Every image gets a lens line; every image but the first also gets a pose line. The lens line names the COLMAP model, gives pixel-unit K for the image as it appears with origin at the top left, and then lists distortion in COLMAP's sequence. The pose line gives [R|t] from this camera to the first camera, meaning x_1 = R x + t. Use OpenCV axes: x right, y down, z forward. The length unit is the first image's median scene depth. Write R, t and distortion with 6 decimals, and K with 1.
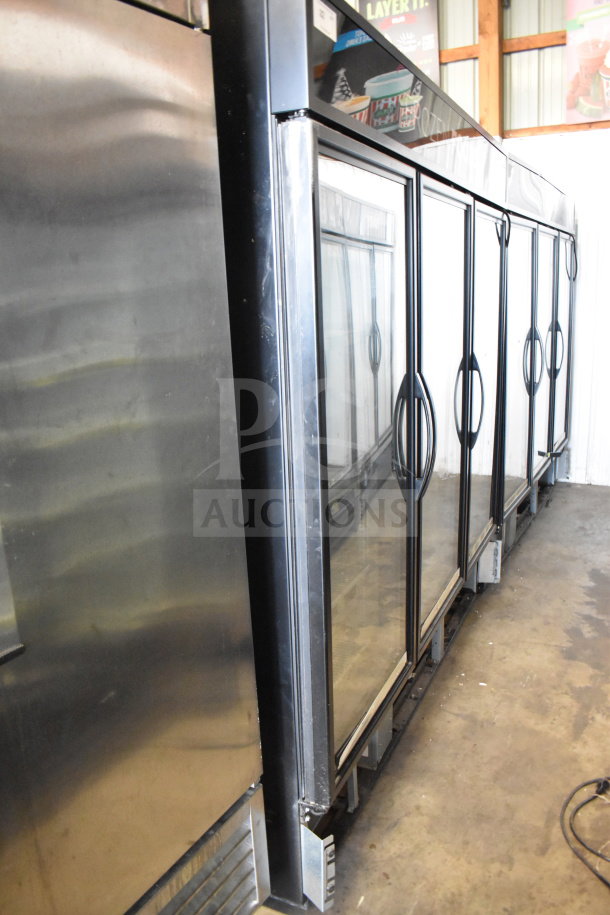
lens RADIAL K [[705.5, 0, 303.9], [0, 705.5, 457.4], [0, 0, 1]] dist [-0.100256, 0.008192]
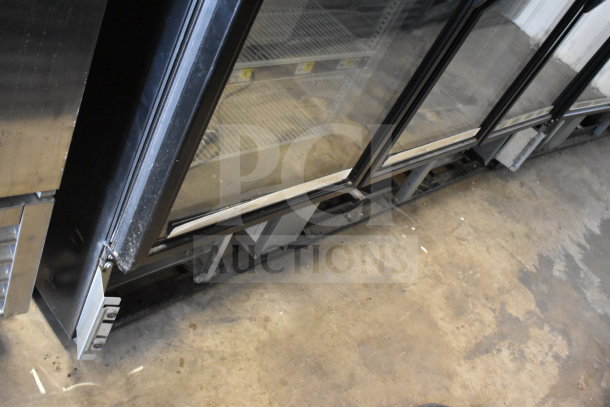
lens RADIAL K [[638.8, 0, 305.5], [0, 638.8, 204.7], [0, 0, 1]] dist [-0.074536, 0.000000]
pose [[0.835787, 0.548908, 0.012667, 0.094054], [-0.509583, 0.766907, 0.390100, 0.041767], [0.204415, -0.332496, 0.920685, 0.244988]]
